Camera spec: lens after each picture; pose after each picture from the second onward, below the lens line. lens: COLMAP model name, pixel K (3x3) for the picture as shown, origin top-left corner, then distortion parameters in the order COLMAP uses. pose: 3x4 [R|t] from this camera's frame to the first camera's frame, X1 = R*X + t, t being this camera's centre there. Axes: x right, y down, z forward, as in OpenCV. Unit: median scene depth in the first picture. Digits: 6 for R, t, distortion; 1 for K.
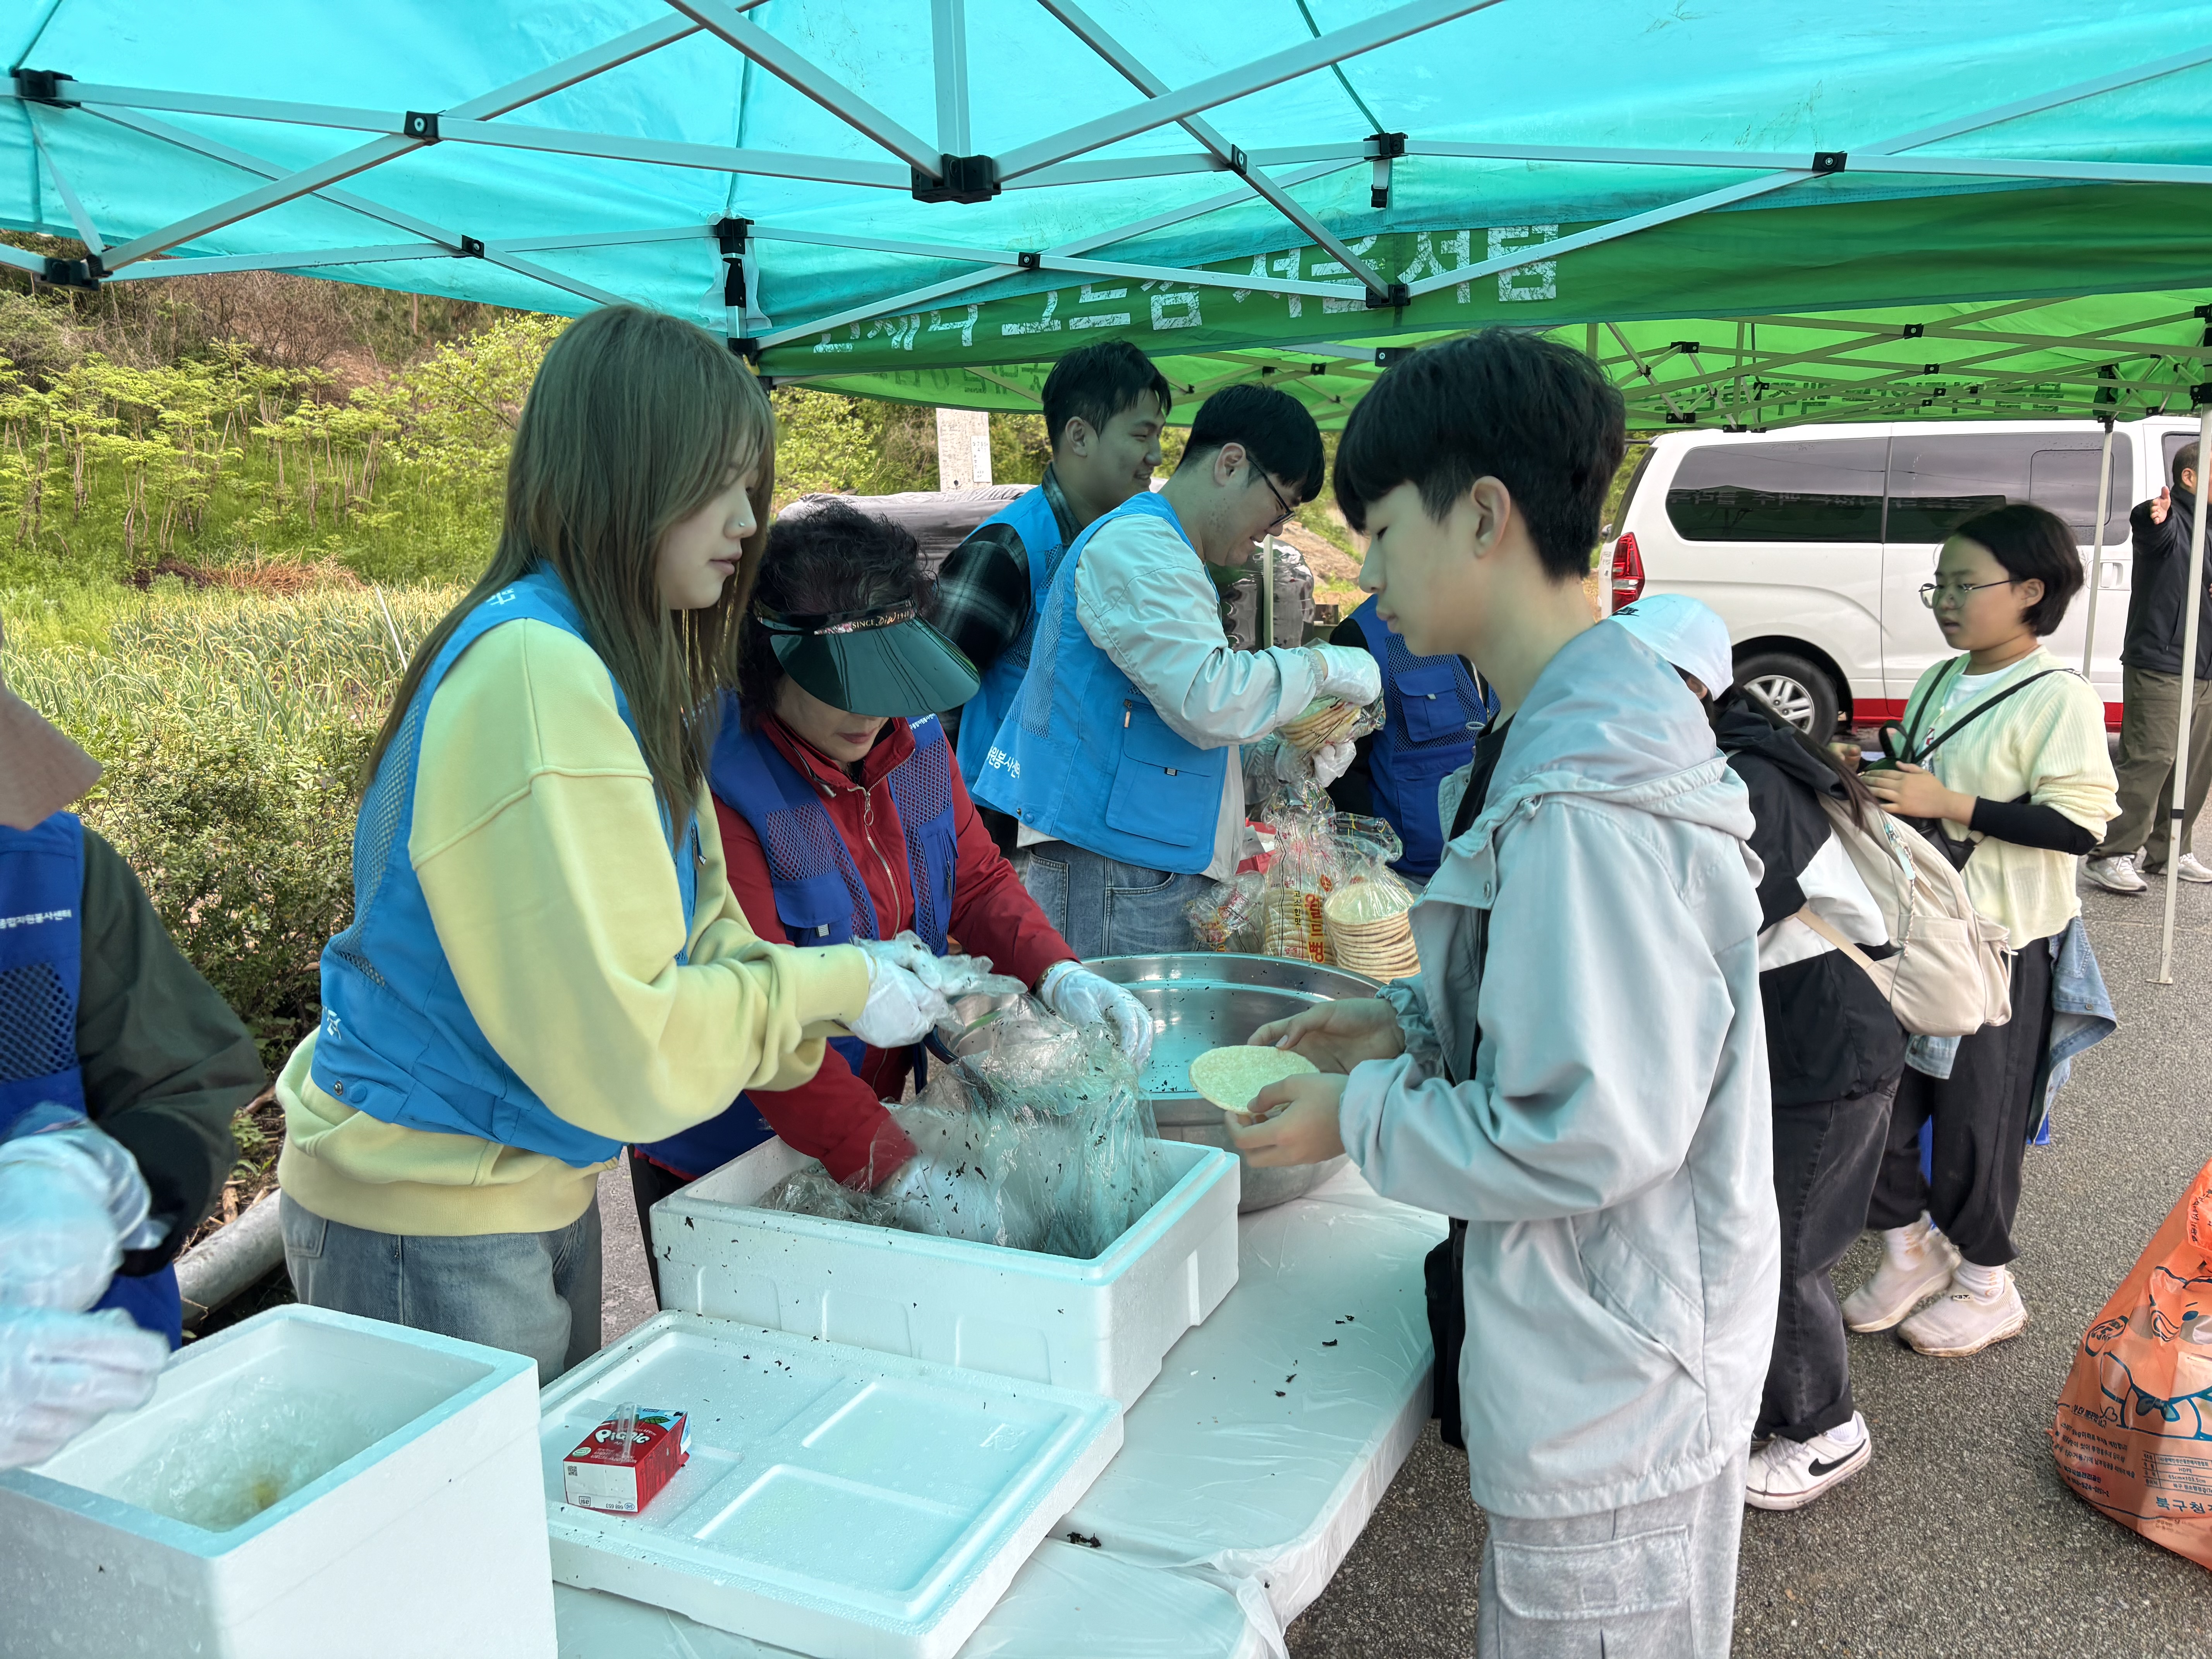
lens RADIAL K [[1673.2, 0, 1131.7], [0, 1673.2, 826.6], [0, 0, 1]] dist [0.042202, -0.045485]
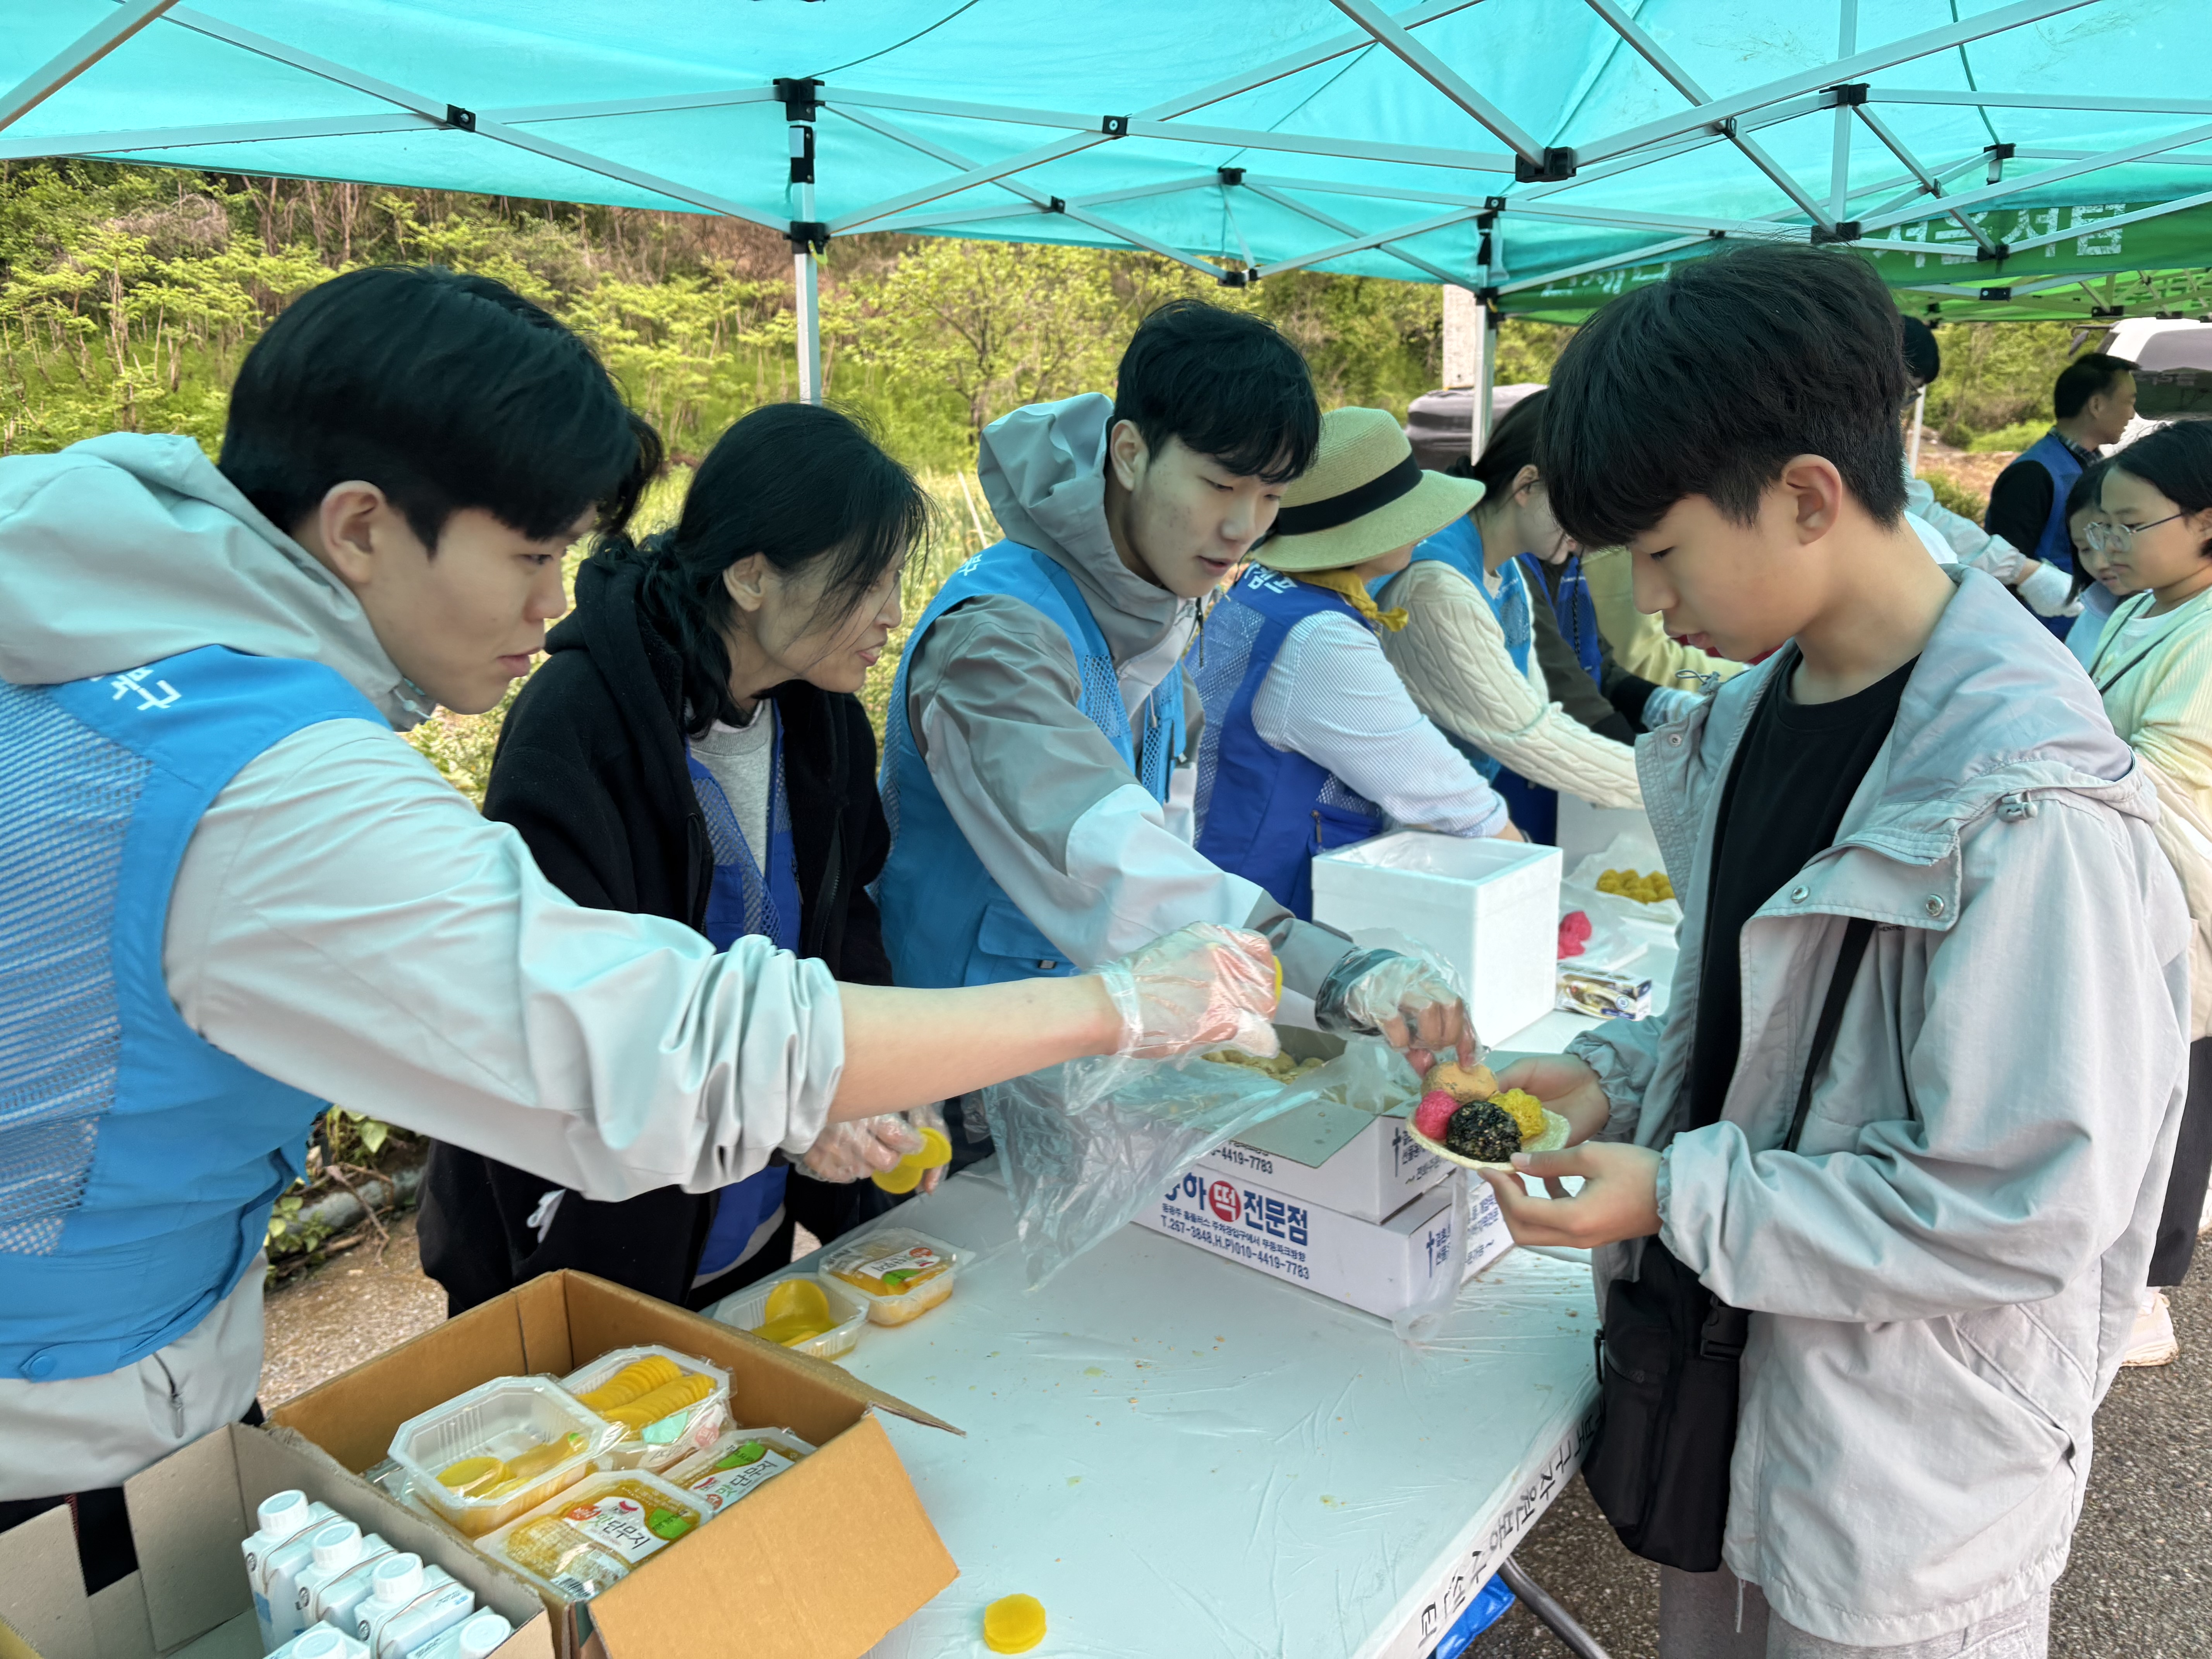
lens RADIAL K [[1672.8, 0, 1120.4], [0, 1672.8, 815.3], [0, 0, 1]] dist [0.039659, -0.038928]
pose [[0.980244, 0.036084, -0.194471, -0.245982], [-0.025005, 0.997937, 0.059126, 0.092486], [0.196204, -0.053095, 0.979125, -0.531438]]
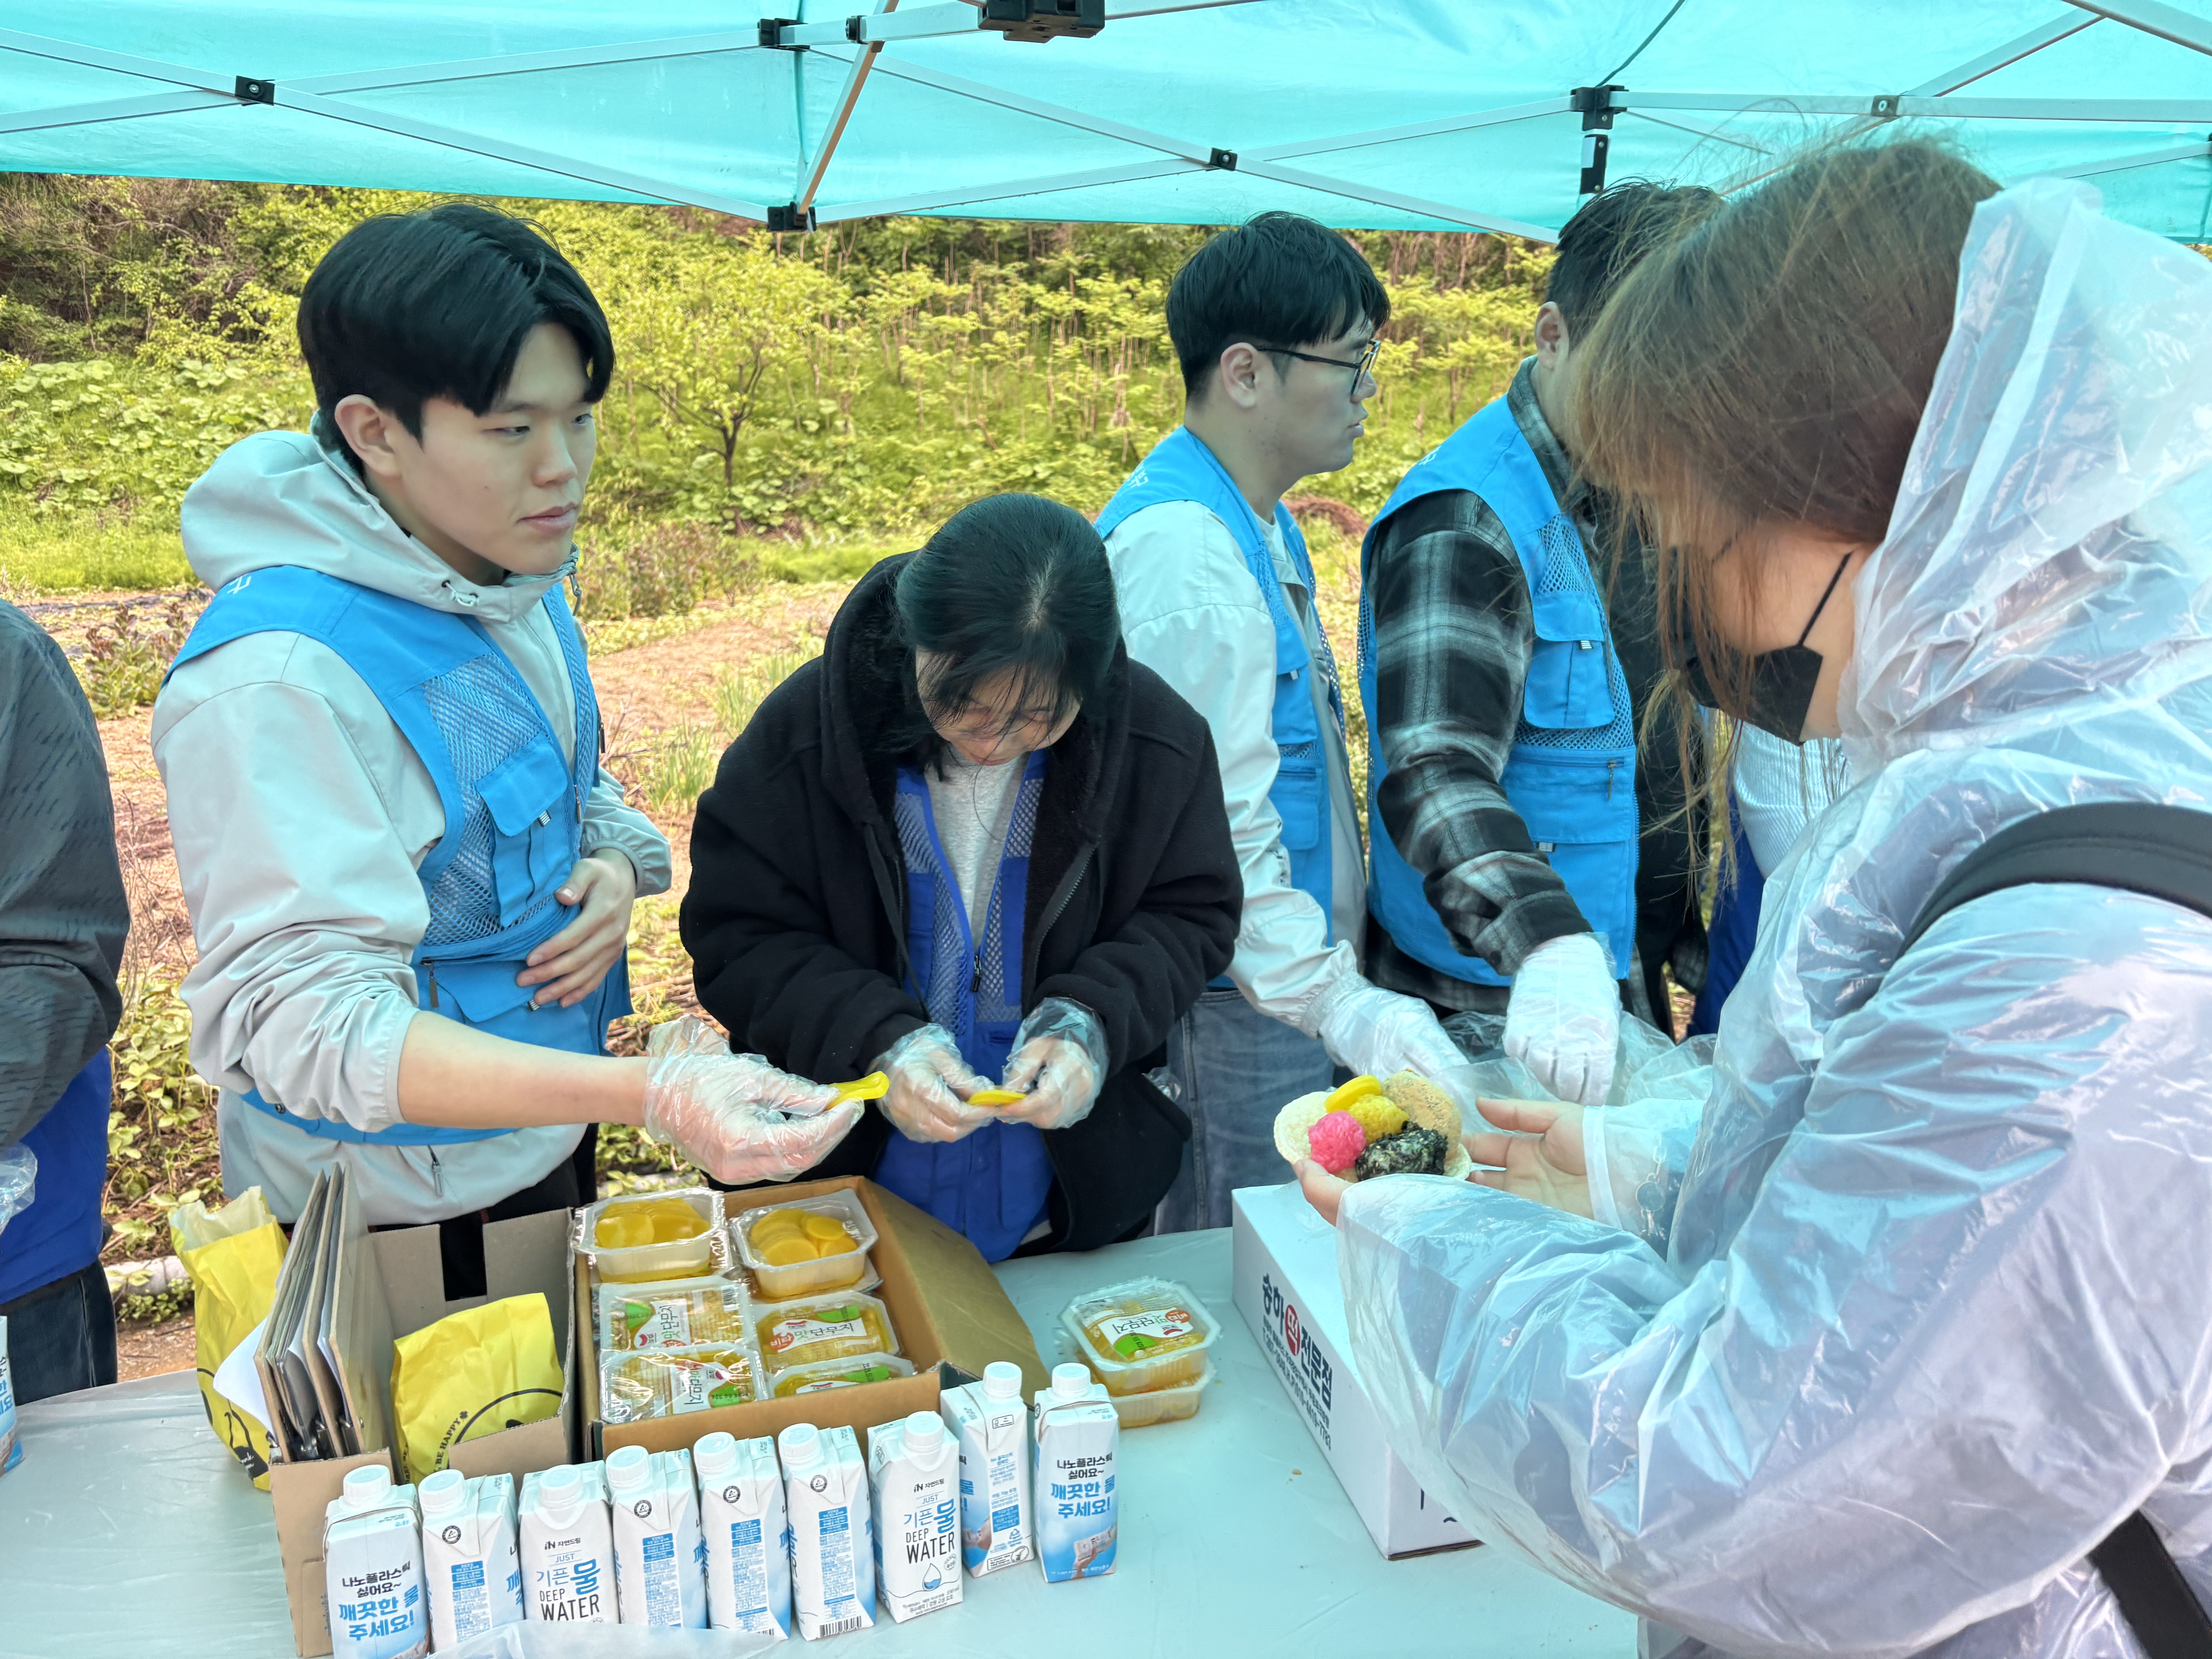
lens RADIAL K [[1689.9, 0, 1131.6], [0, 1689.9, 804.6], [0, 0, 1]] dist [0.087757, -0.134126]
pose [[0.691176, 0.156020, -0.705643, -0.117937], [-0.132567, 0.987221, 0.088430, 0.080257], [0.710423, 0.032424, 0.703027, -0.461104]]
